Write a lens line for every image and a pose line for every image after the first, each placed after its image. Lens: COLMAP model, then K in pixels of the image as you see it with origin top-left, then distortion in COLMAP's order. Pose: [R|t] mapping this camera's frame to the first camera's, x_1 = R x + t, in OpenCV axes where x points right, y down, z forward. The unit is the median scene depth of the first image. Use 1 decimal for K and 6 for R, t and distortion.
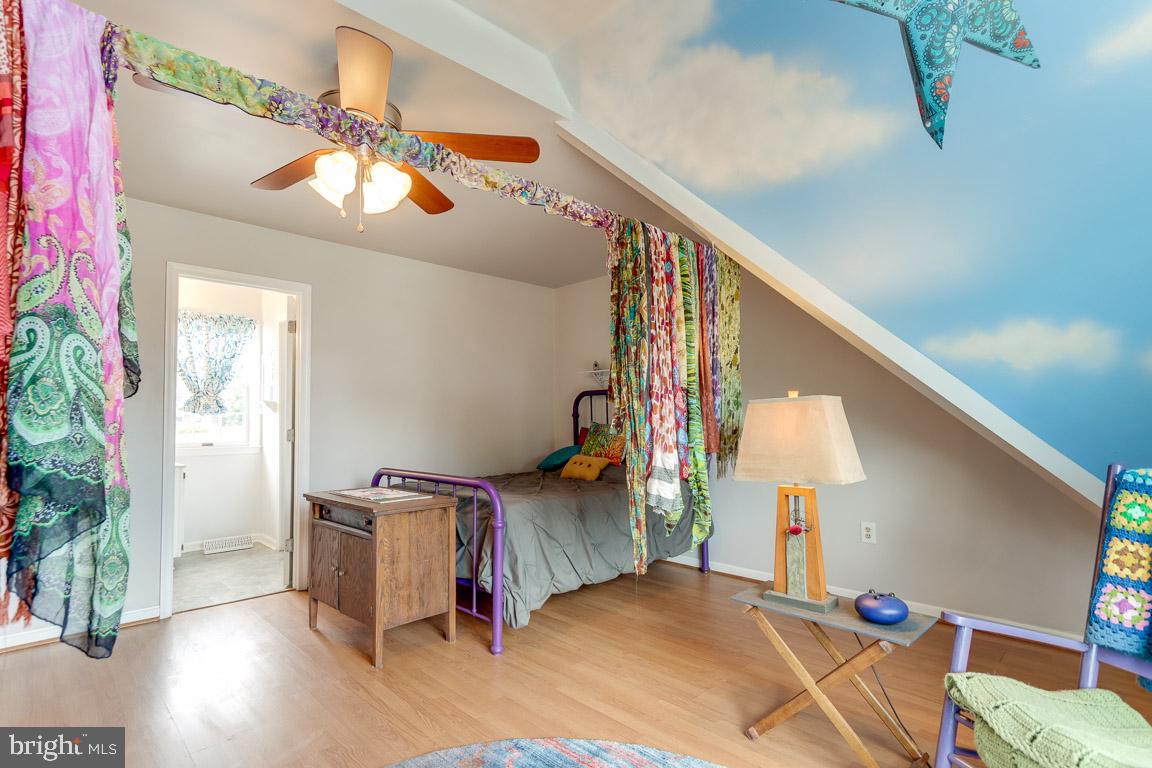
lens RADIAL K [[564.3, 0, 570.2], [0, 564.3, 407.2], [0, 0, 1]] dist [0.000259, 0.000219]
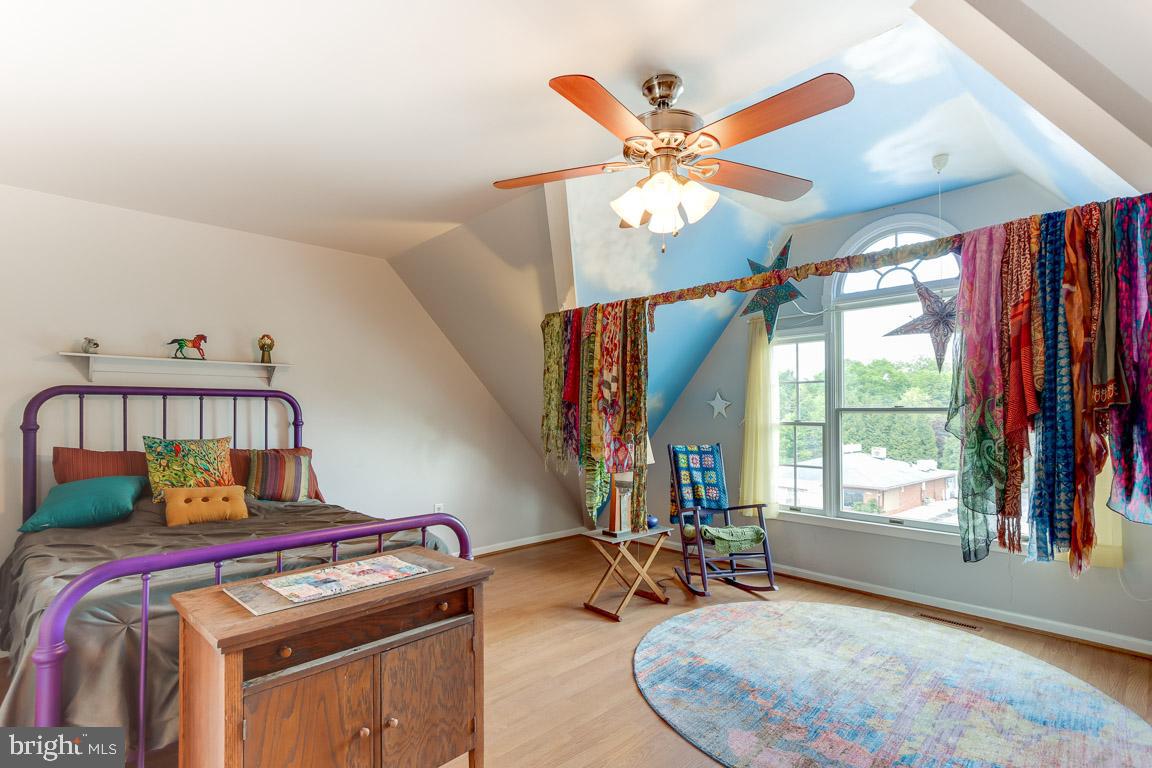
lens RADIAL K [[564.3, 0, 570.2], [0, 564.3, 407.2], [0, 0, 1]] dist [0.000259, 0.000219]
pose [[0.016311, 0.002598, 0.999864, -0.827971], [-0.022325, 0.999748, -0.002233, -0.024745], [-0.999618, -0.022286, 0.016365, 0.693228]]
